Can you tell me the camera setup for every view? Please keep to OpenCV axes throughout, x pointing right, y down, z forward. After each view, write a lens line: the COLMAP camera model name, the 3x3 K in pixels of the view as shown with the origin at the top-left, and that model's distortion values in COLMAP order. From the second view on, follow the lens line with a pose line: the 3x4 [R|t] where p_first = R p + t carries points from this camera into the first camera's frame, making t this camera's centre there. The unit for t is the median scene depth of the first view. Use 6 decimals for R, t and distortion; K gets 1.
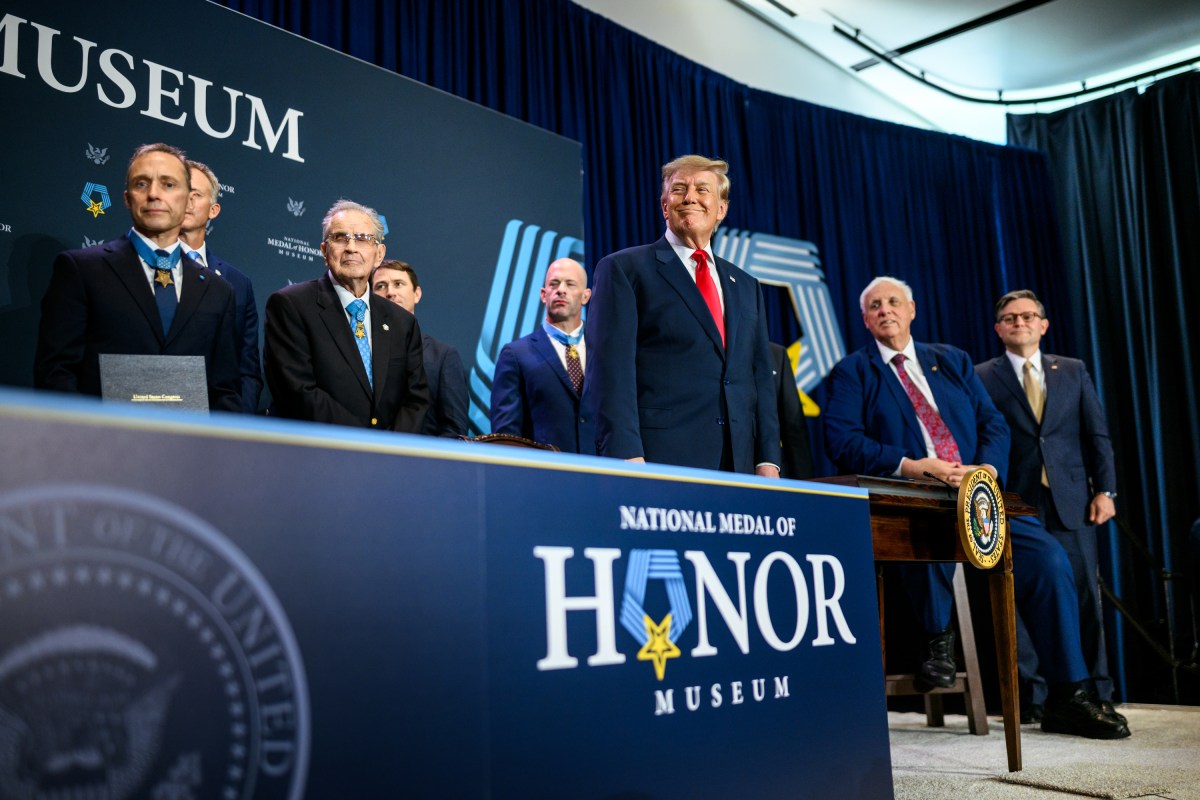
lens RADIAL K [[1172.7, 0, 581.1], [0, 1172.7, 400.2], [0, 0, 1]] dist [-0.004128, 0.005734]
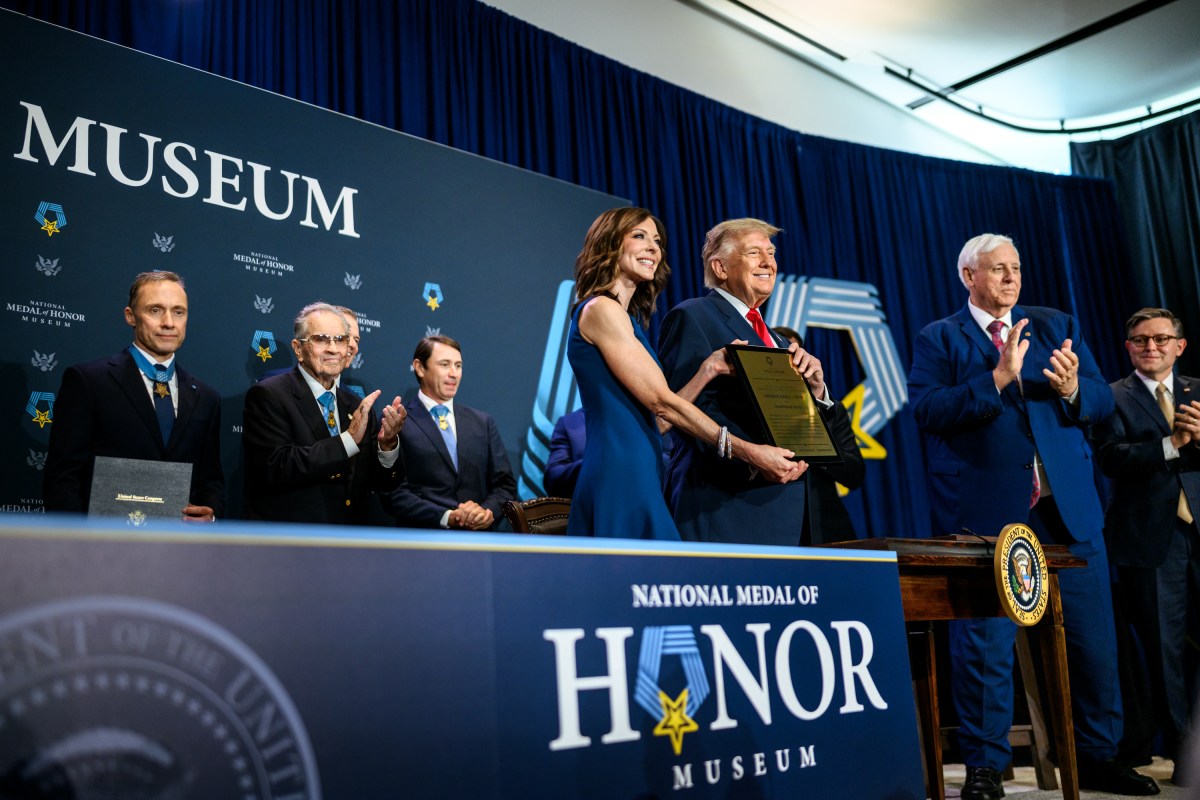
lens RADIAL K [[1168.9, 0, 566.8], [0, 1168.9, 400.9], [0, 0, 1]] dist [-0.000730, -0.002158]
pose [[0.995911, -0.039088, -0.081447, 0.044542], [0.036227, 0.998684, -0.036314, -0.024199], [0.082760, 0.033215, 0.996016, -0.022112]]
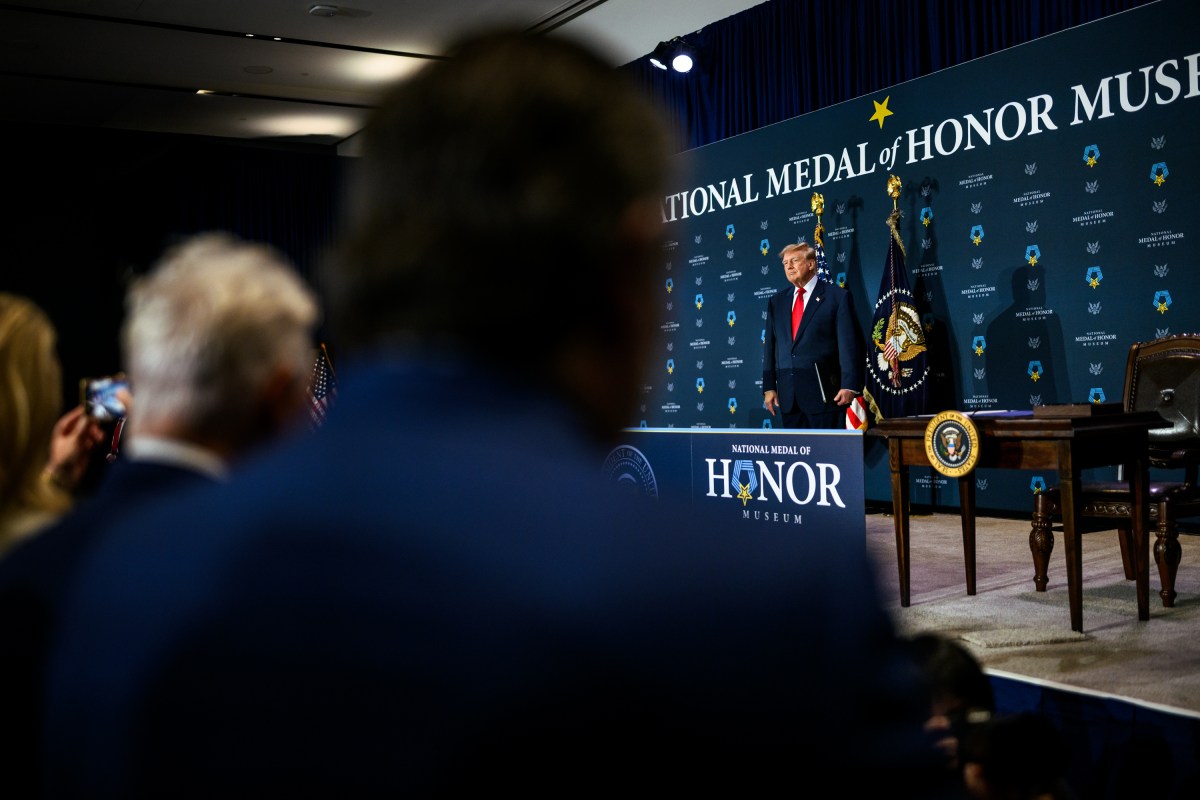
lens RADIAL K [[1168.9, 0, 566.8], [0, 1168.9, 400.9], [0, 0, 1]] dist [-0.000730, -0.002158]
pose [[-0.272552, 0.045145, -0.961081, 1.925963], [0.214780, 0.976547, -0.015038, -0.038050], [0.937862, -0.210520, -0.275857, 0.959571]]
